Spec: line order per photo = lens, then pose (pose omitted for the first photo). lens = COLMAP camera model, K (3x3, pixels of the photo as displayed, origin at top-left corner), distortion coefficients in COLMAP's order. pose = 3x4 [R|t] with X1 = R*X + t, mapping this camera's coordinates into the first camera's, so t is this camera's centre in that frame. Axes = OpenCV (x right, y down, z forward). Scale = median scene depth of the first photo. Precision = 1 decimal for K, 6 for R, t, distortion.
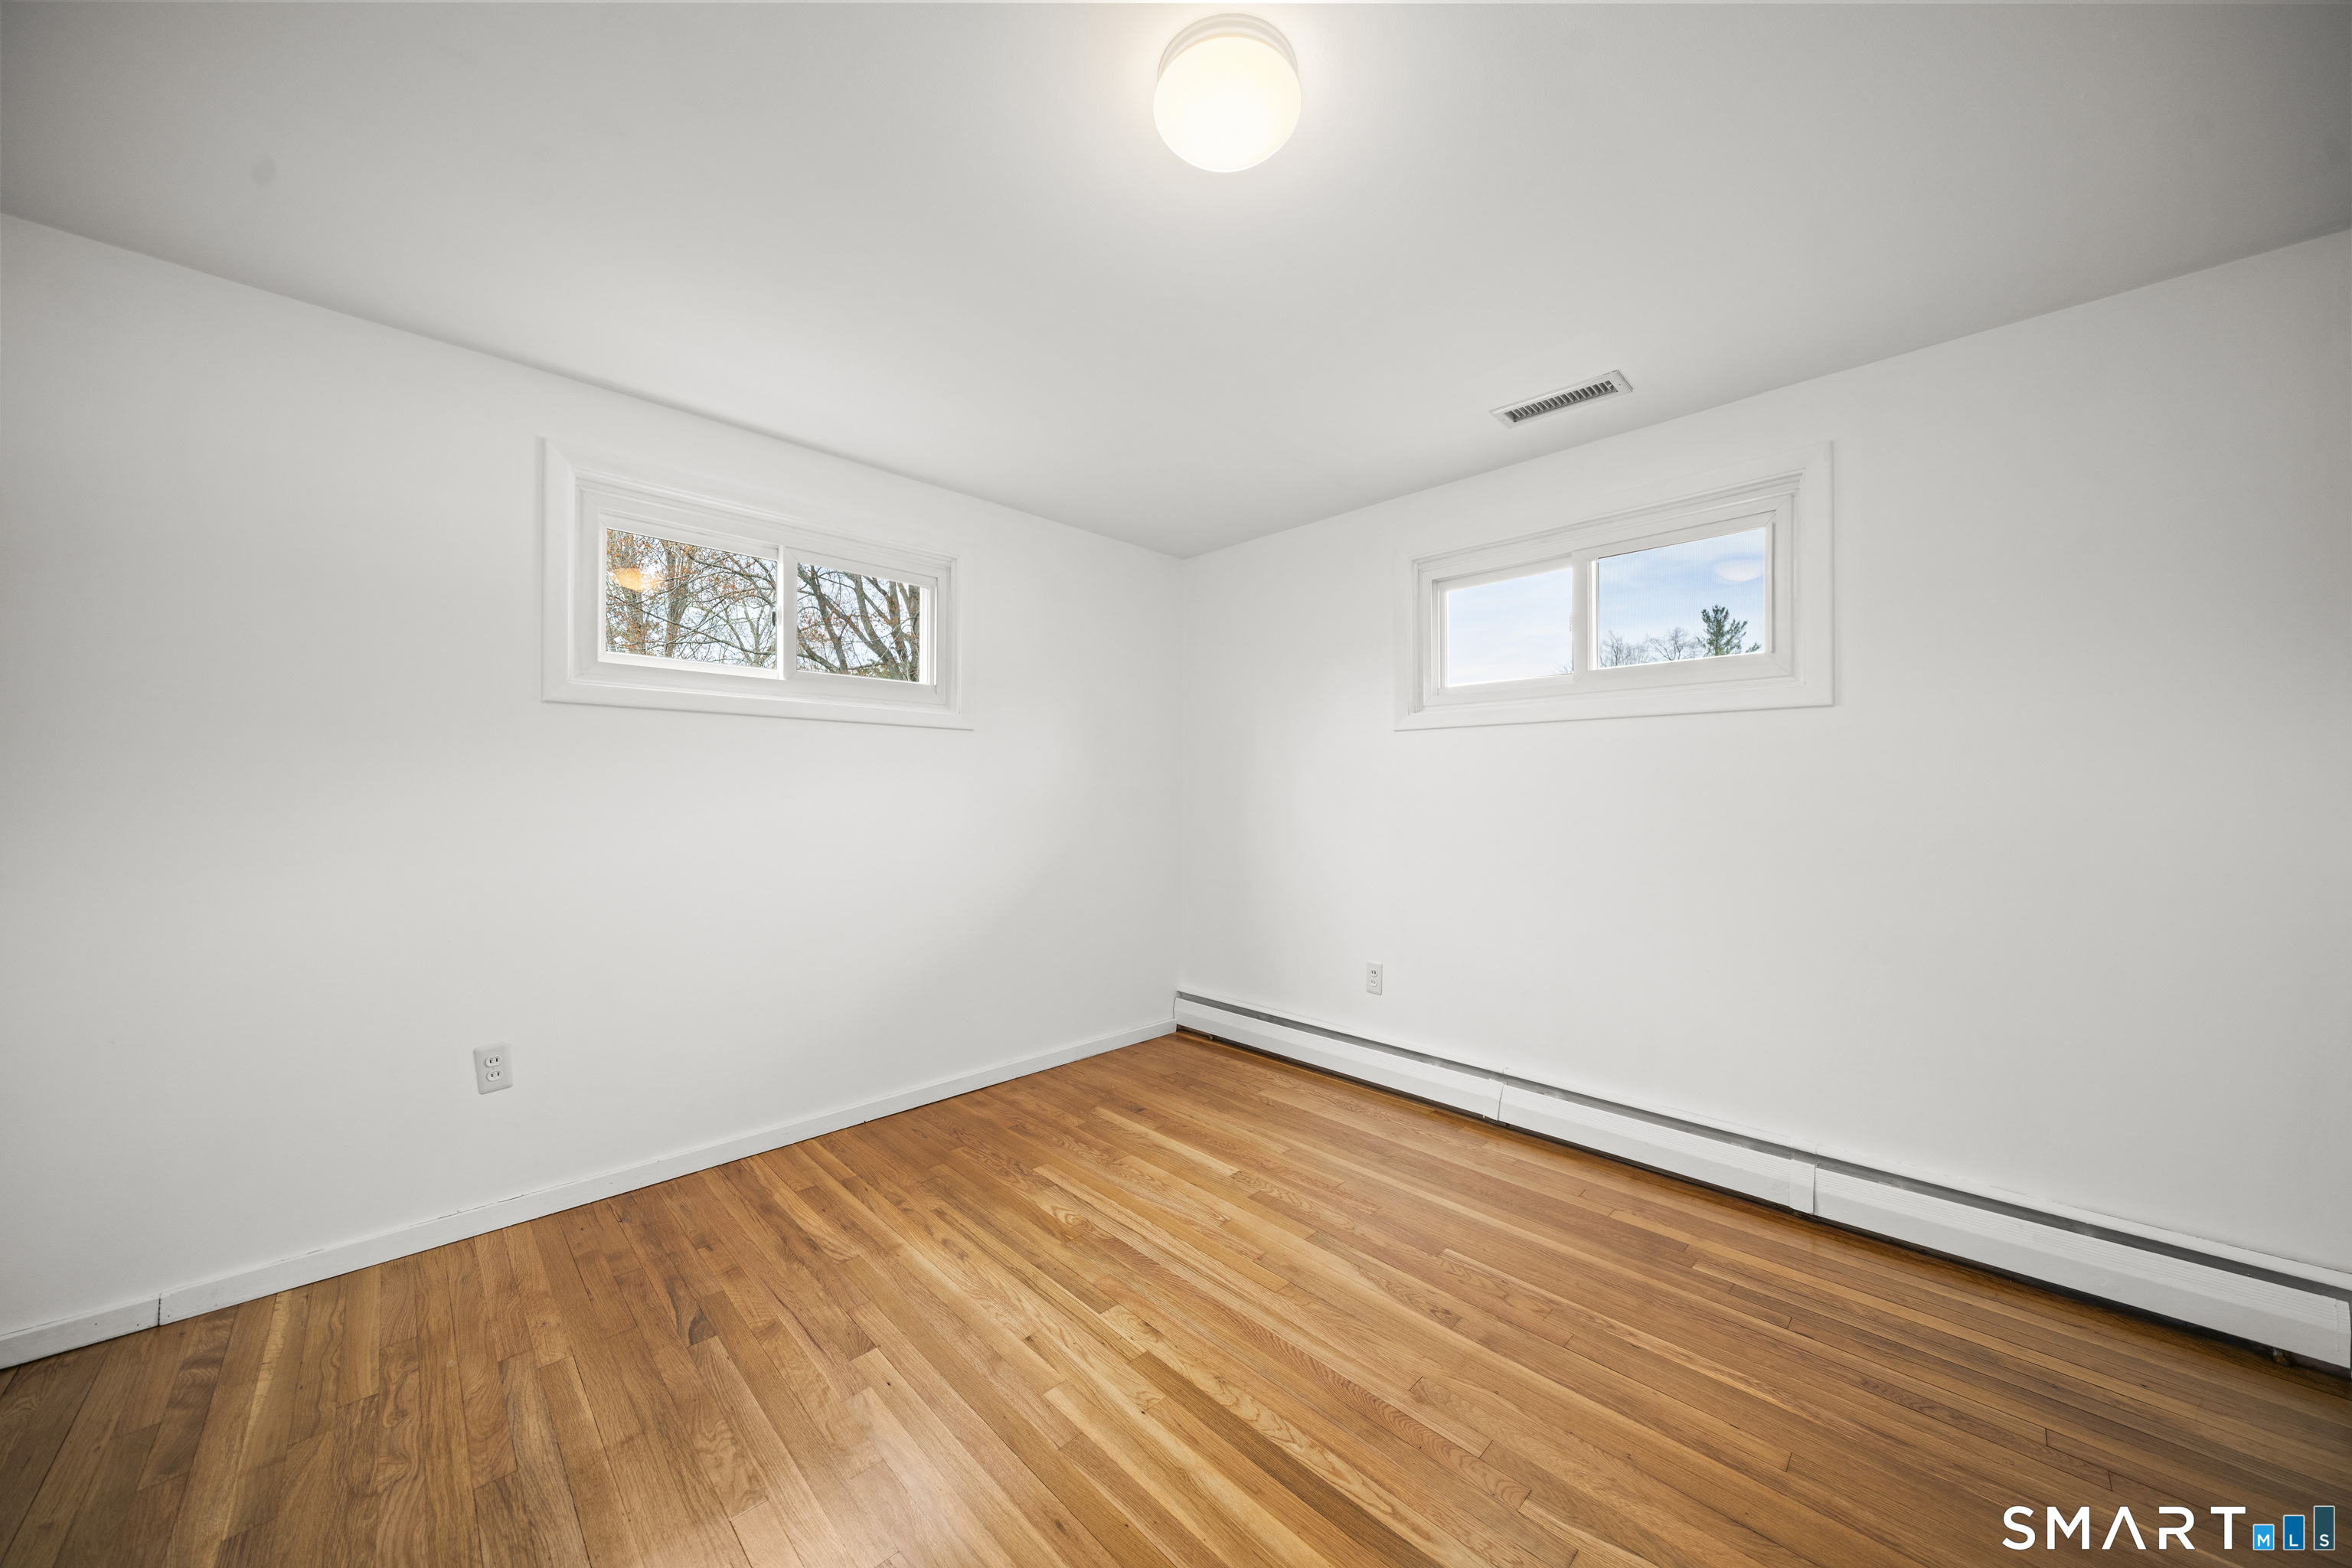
lens RADIAL K [[808.7, 0, 1168.6], [0, 808.7, 789.5], [0, 0, 1]] dist [-0.008684, 0.000054]
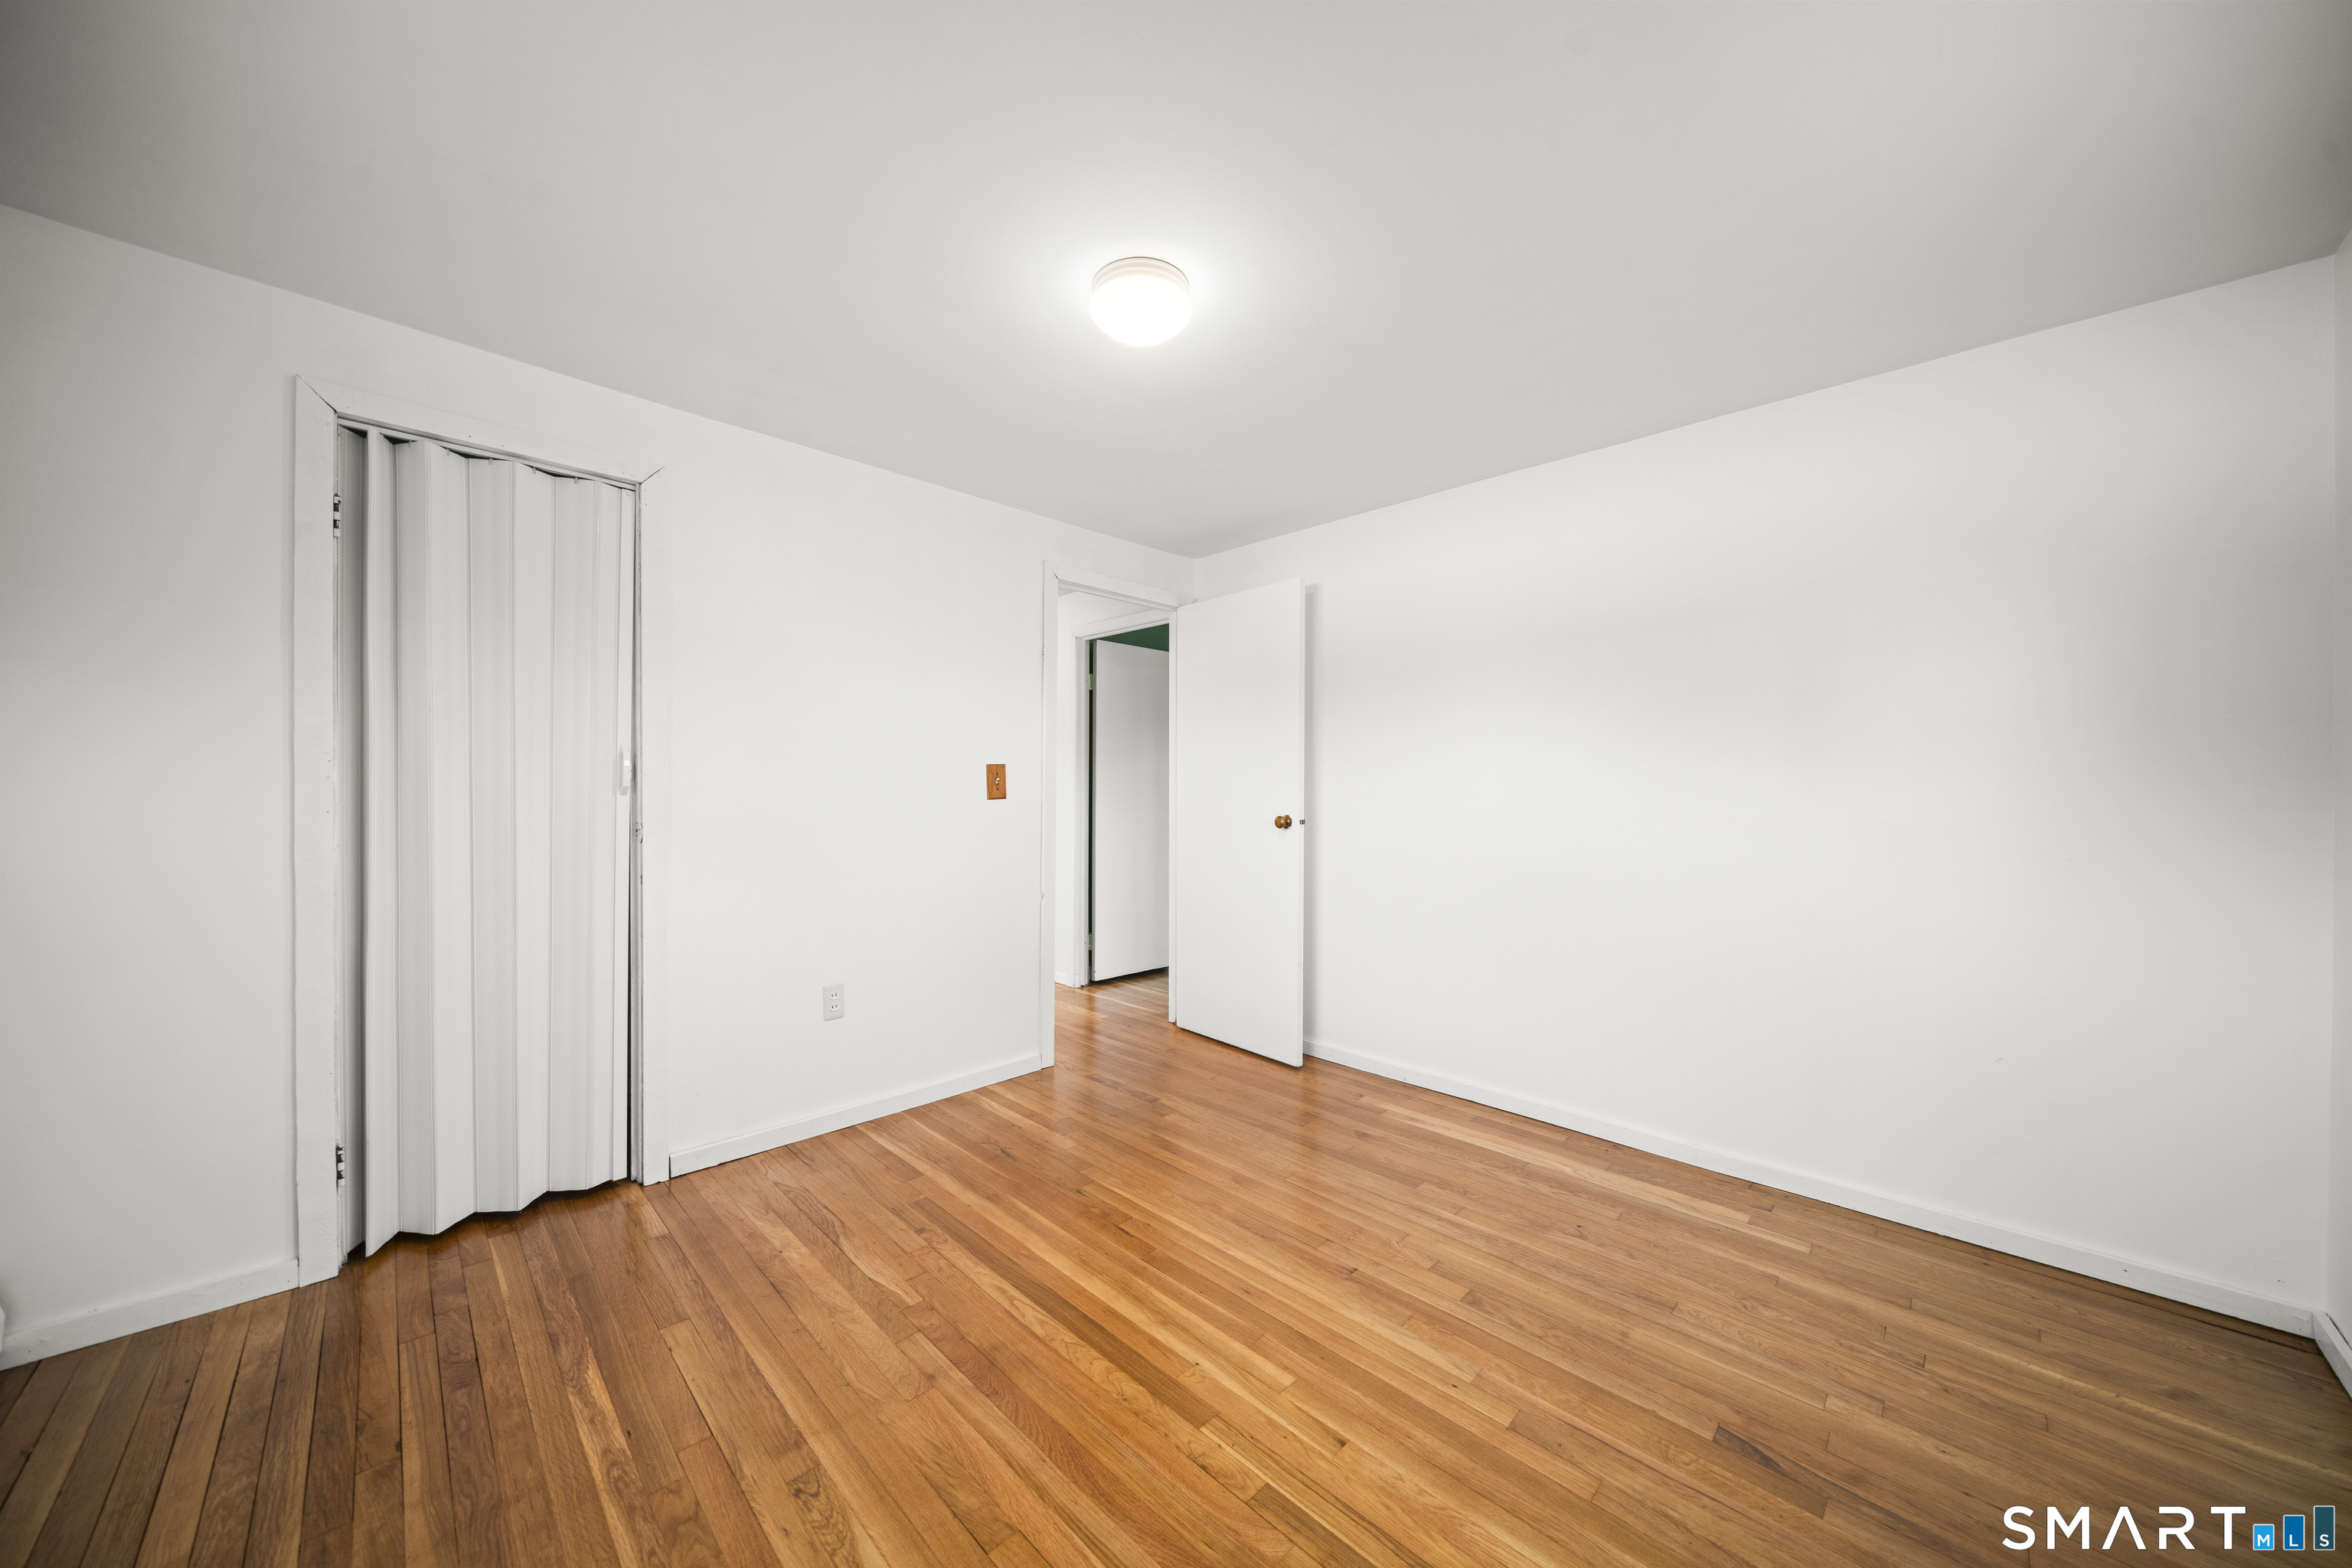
lens RADIAL K [[808.7, 0, 1168.6], [0, 808.7, 789.5], [0, 0, 1]] dist [-0.008684, 0.000054]
pose [[-0.999966, -0.005781, -0.005909, 0.016769], [-0.005770, 0.999982, -0.001869, 0.004172], [0.005919, -0.001835, -0.999981, 1.979869]]
